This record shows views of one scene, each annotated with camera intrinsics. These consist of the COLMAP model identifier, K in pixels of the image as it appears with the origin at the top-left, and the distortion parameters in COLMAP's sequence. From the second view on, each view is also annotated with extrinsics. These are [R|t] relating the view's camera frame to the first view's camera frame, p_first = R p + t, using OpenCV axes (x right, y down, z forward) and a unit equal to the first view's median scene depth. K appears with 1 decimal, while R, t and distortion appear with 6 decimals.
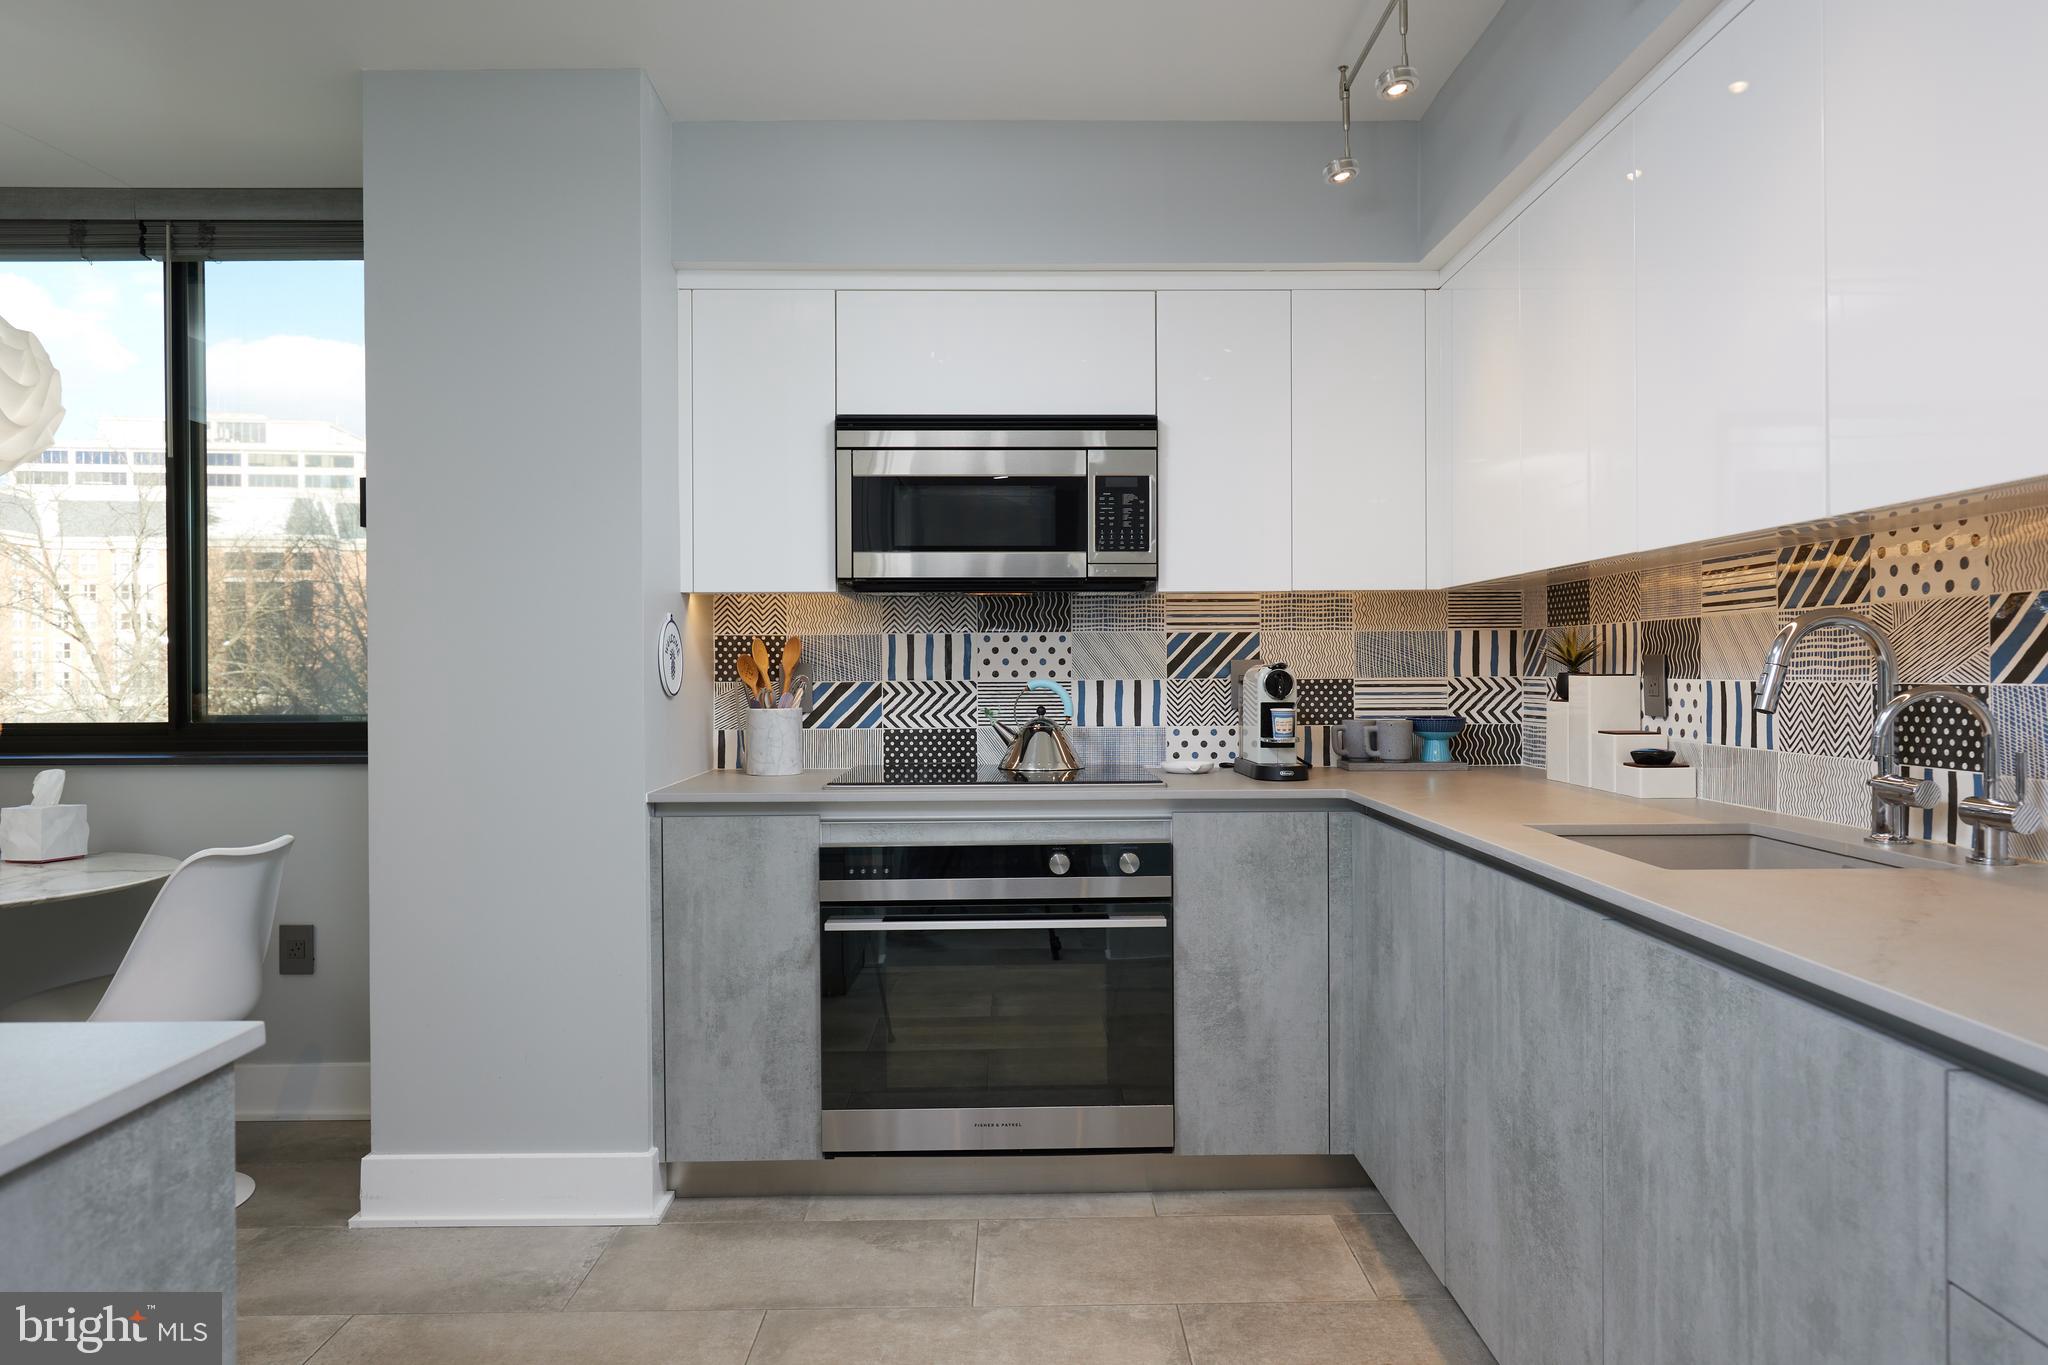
lens RADIAL K [[1296.9, 0, 1031.4], [0, 1296.9, 683.0], [0, 0, 1]] dist [-0.003148, 0.003675]
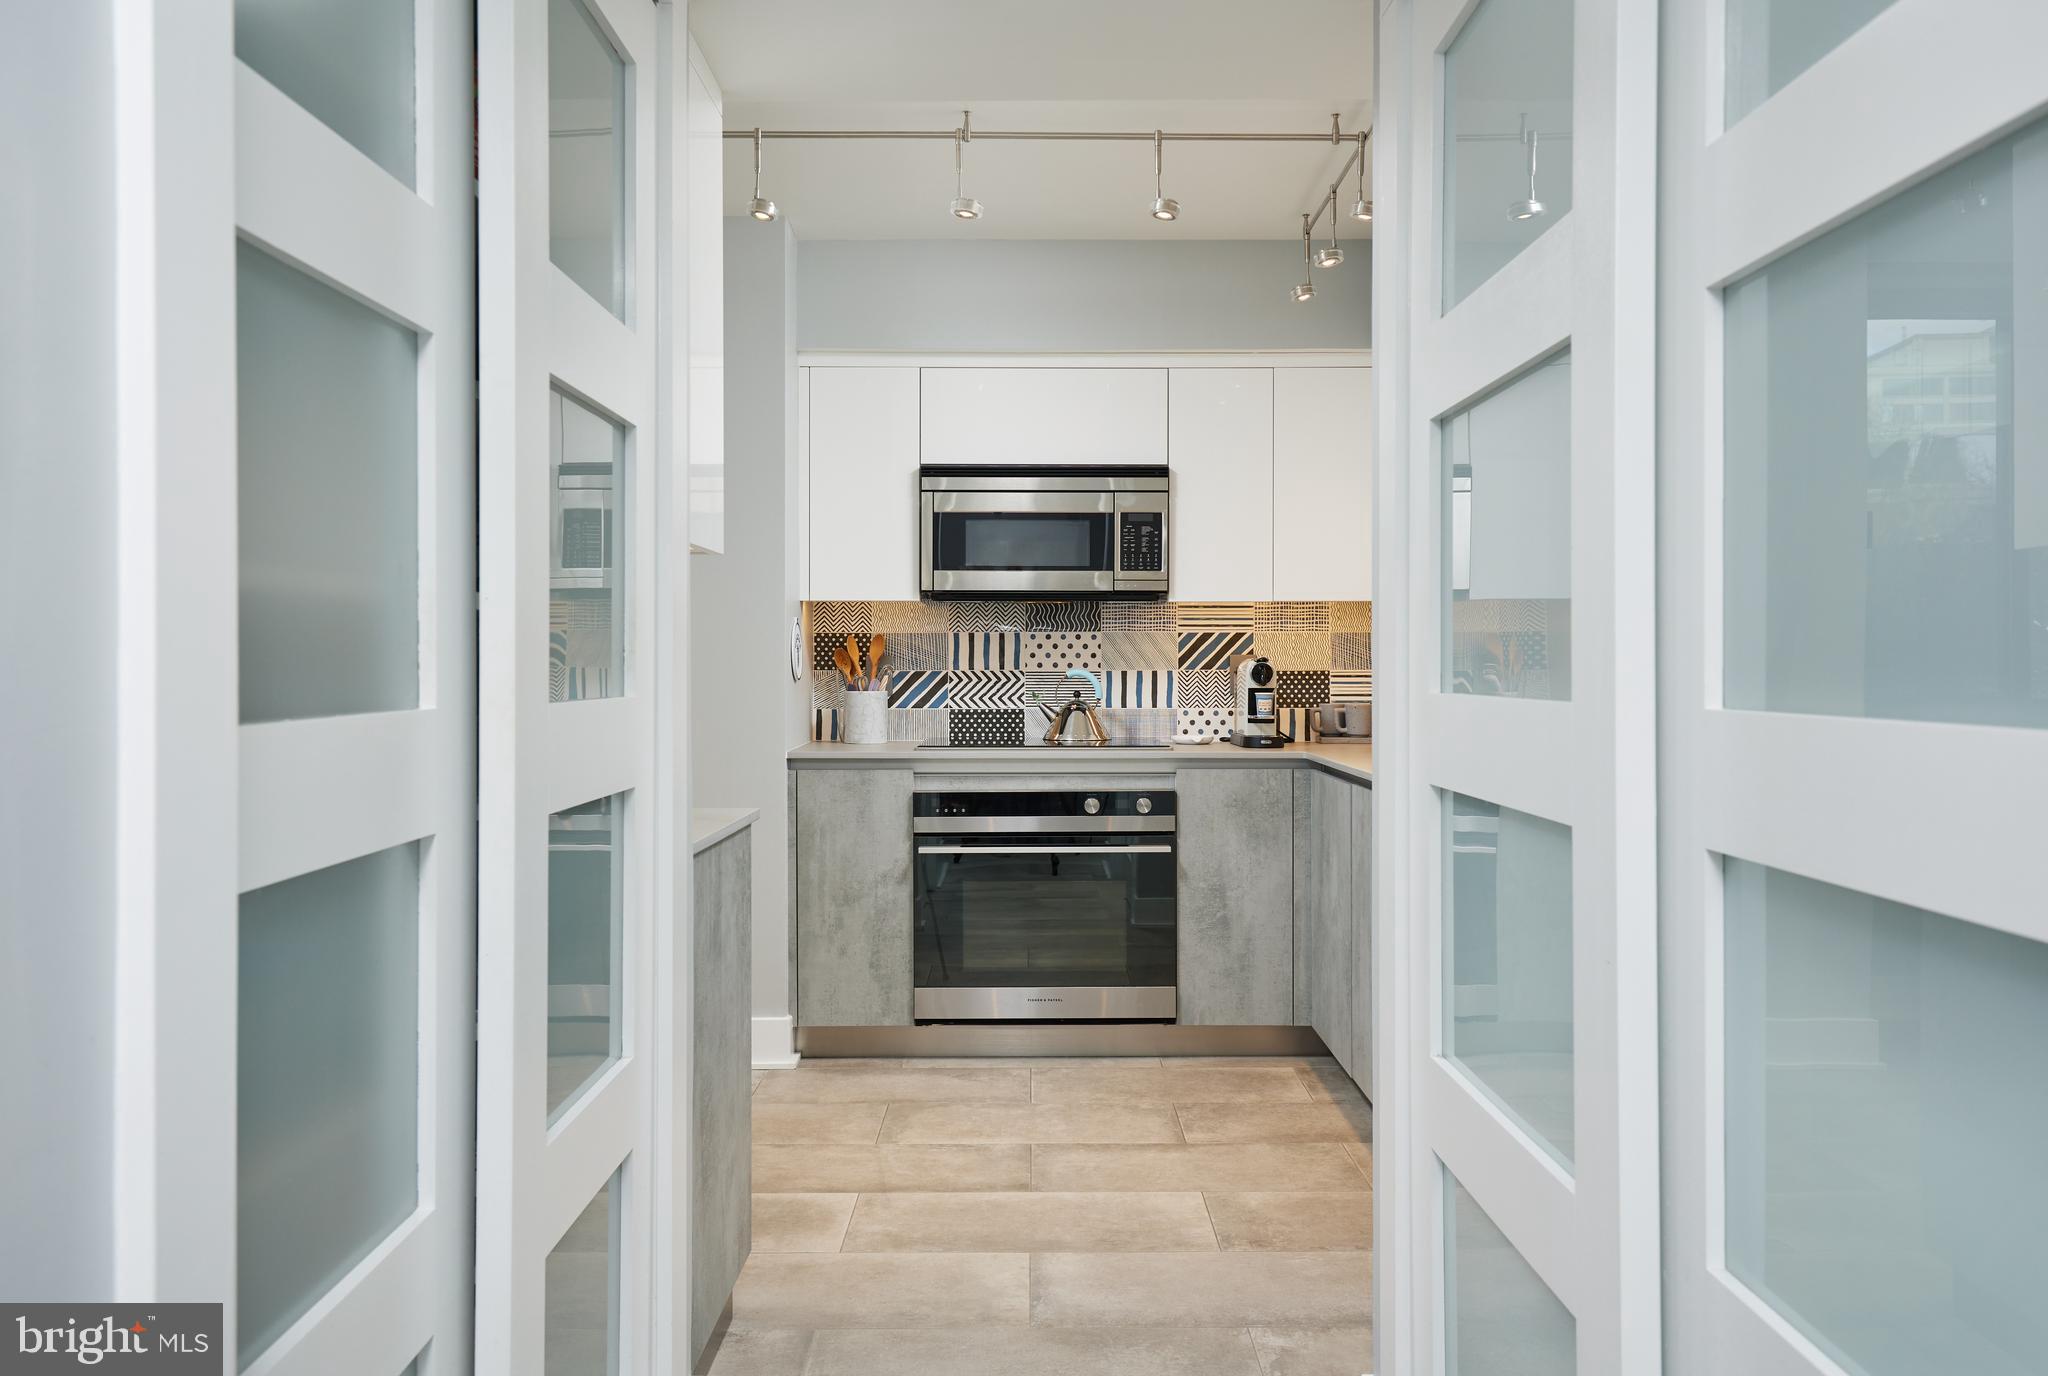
lens RADIAL K [[1659.0, 0, 1012.1], [0, 1659.0, 673.5], [0, 0, 1]] dist [0.010724, 0.001235]
pose [[0.999777, 0.005054, -0.020527, -0.024928], [-0.005139, 0.999978, -0.004079, 0.008794], [0.020506, 0.004183, 0.999781, -0.680189]]
